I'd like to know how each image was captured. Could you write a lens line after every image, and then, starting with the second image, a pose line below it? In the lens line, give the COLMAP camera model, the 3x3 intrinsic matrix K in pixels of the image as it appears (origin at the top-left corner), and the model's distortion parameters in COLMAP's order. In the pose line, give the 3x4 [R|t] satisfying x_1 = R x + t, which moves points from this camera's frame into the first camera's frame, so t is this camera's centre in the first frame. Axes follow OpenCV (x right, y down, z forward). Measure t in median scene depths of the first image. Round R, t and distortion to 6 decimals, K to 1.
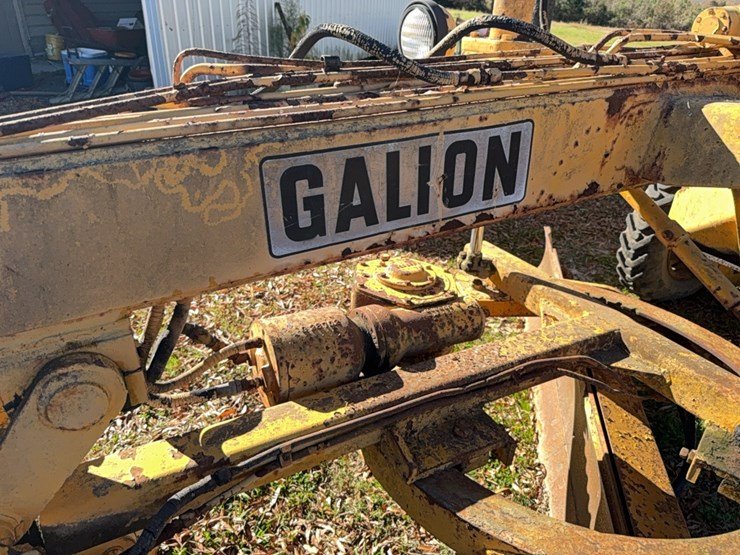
lens RADIAL K [[520.3, 0, 370.2], [0, 520.3, 283.3], [0, 0, 1]] dist [0.067766, -0.100559]
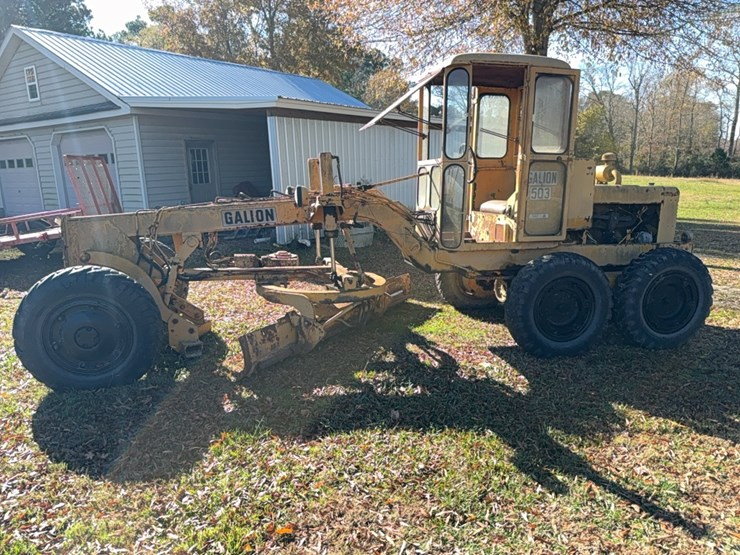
lens RADIAL K [[520.3, 0, 370.2], [0, 520.3, 283.3], [0, 0, 1]] dist [0.067766, -0.100559]
pose [[0.960271, -0.000965, -0.279067, 2.176799], [-0.078057, 0.959151, -0.271911, 1.454478], [0.267930, 0.282891, 0.920970, -2.761909]]
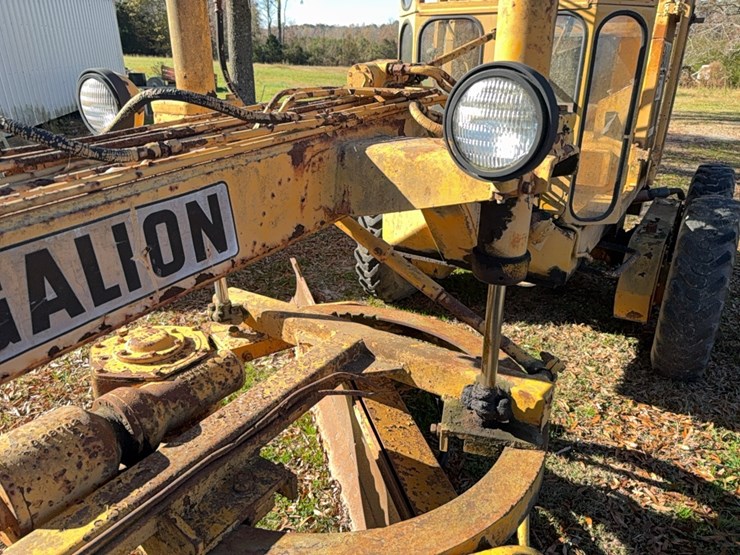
lens RADIAL K [[516.9, 0, 370.9], [0, 516.9, 283.1], [0, 0, 1]] dist [0.092514, -0.144676]
pose [[0.878165, -0.225493, 0.421876, 0.057796], [0.253311, 0.967331, -0.010244, -0.018190], [-0.405784, 0.115862, 0.906596, -0.048088]]
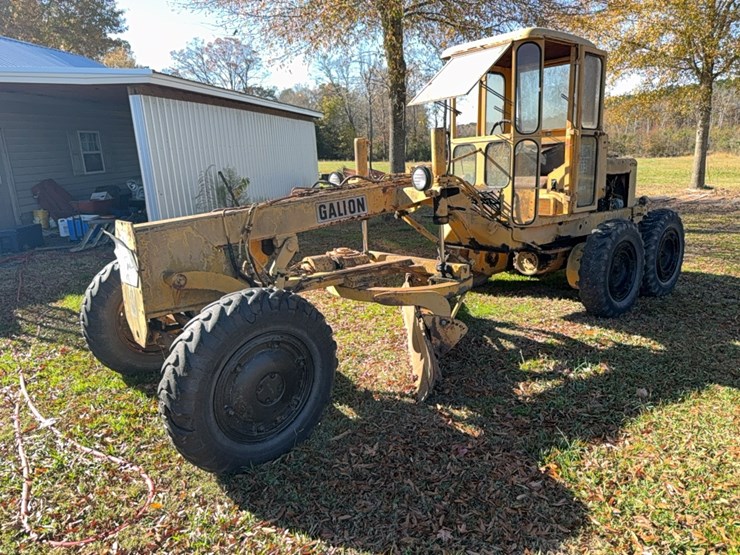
lens RADIAL K [[520.3, 0, 370.2], [0, 520.3, 283.3], [0, 0, 1]] dist [0.067766, -0.100559]
pose [[0.976134, -0.135180, 0.169969, -0.422562], [0.173174, 0.956791, -0.233583, 1.190952], [-0.131049, 0.257443, 0.957366, -2.518470]]
